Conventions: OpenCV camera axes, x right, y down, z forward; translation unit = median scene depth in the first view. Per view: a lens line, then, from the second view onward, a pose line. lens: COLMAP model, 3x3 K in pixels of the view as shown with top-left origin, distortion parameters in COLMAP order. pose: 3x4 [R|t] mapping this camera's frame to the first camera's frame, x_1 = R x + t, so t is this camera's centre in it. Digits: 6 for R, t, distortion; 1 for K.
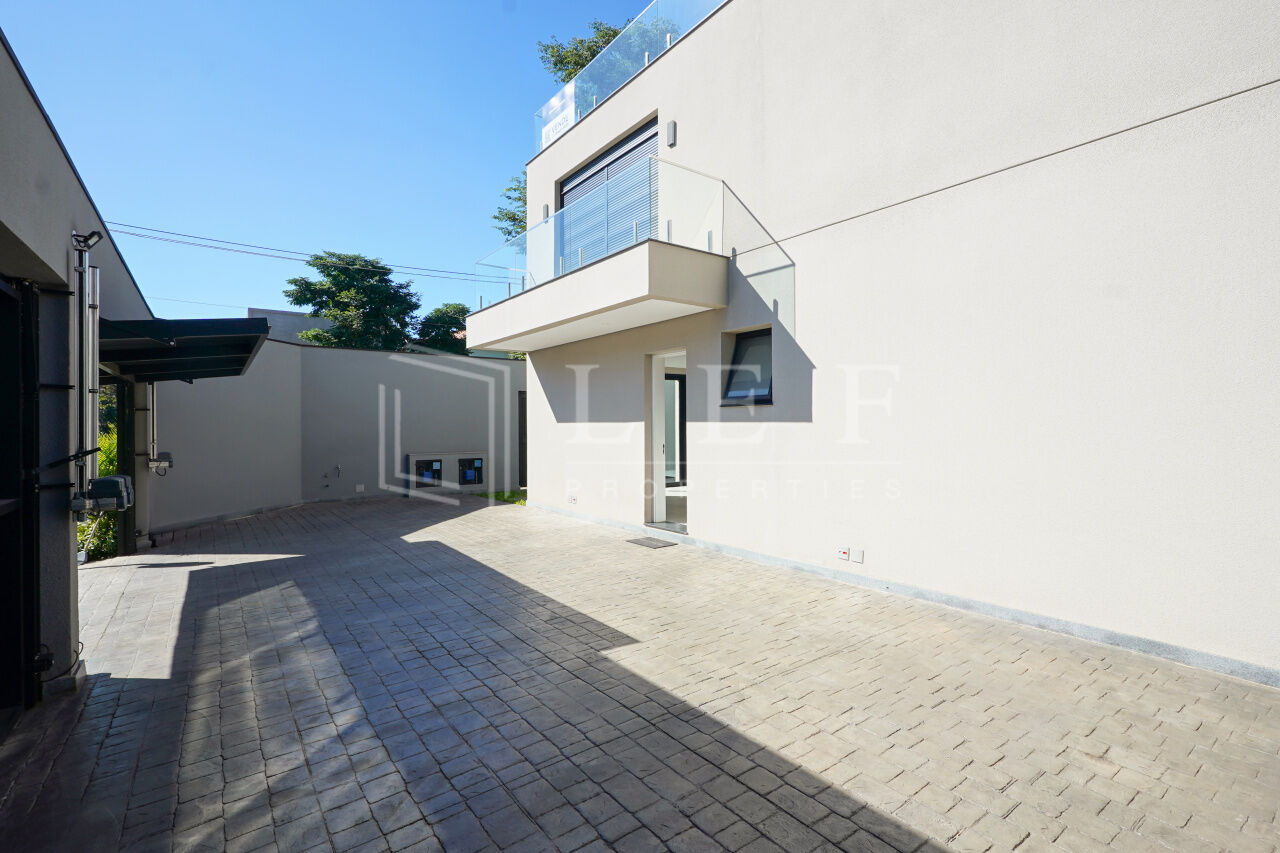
lens RADIAL K [[581.2, 0, 634.5], [0, 581.2, 427.9], [0, 0, 1]] dist [-0.011452, 0.001187]
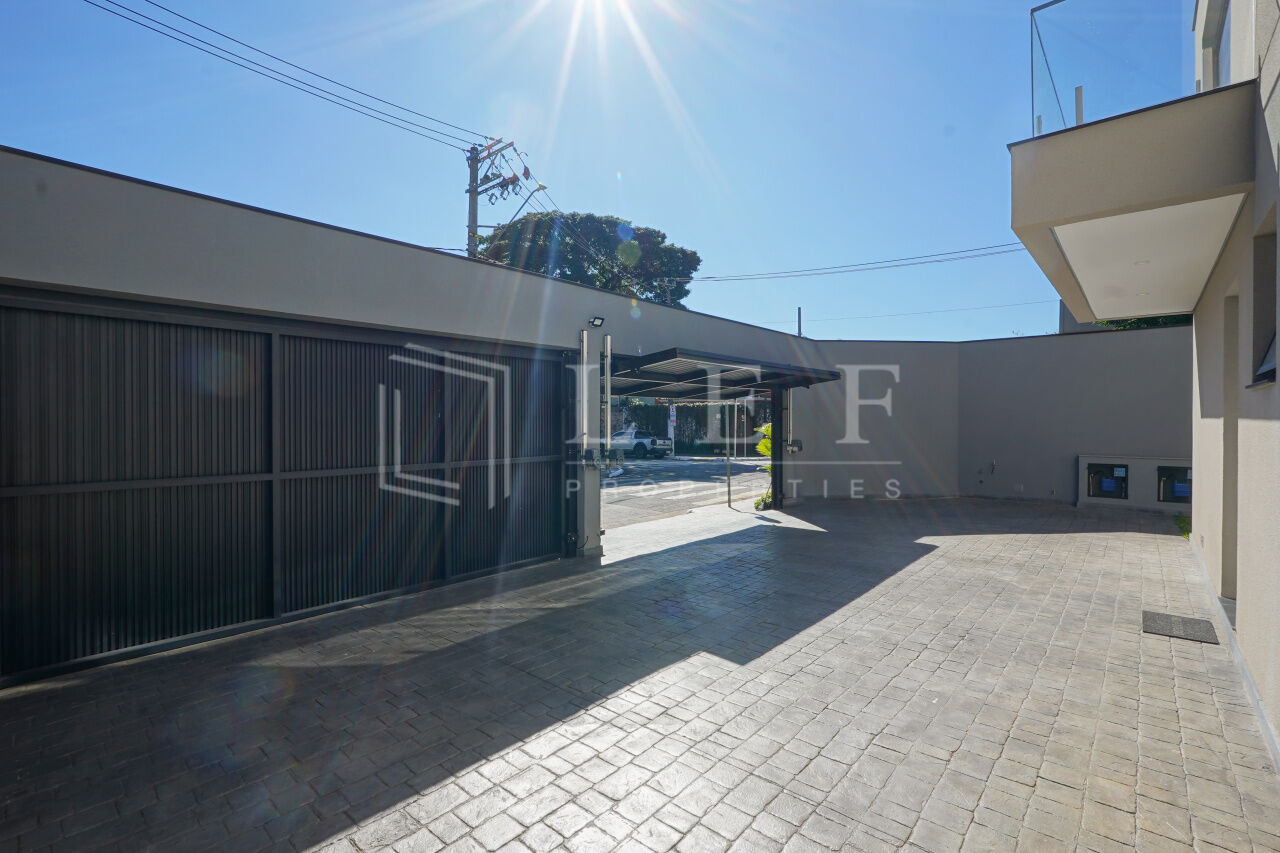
lens RADIAL K [[581.2, 0, 635.7], [0, 581.2, 424.1], [0, 0, 1]] dist [-0.011452, 0.001187]
pose [[0.206898, 0.005596, -0.978347, 0.788534], [-0.004019, 0.999980, 0.004870, 0.002062], [0.978354, 0.002925, 0.206916, 0.631813]]
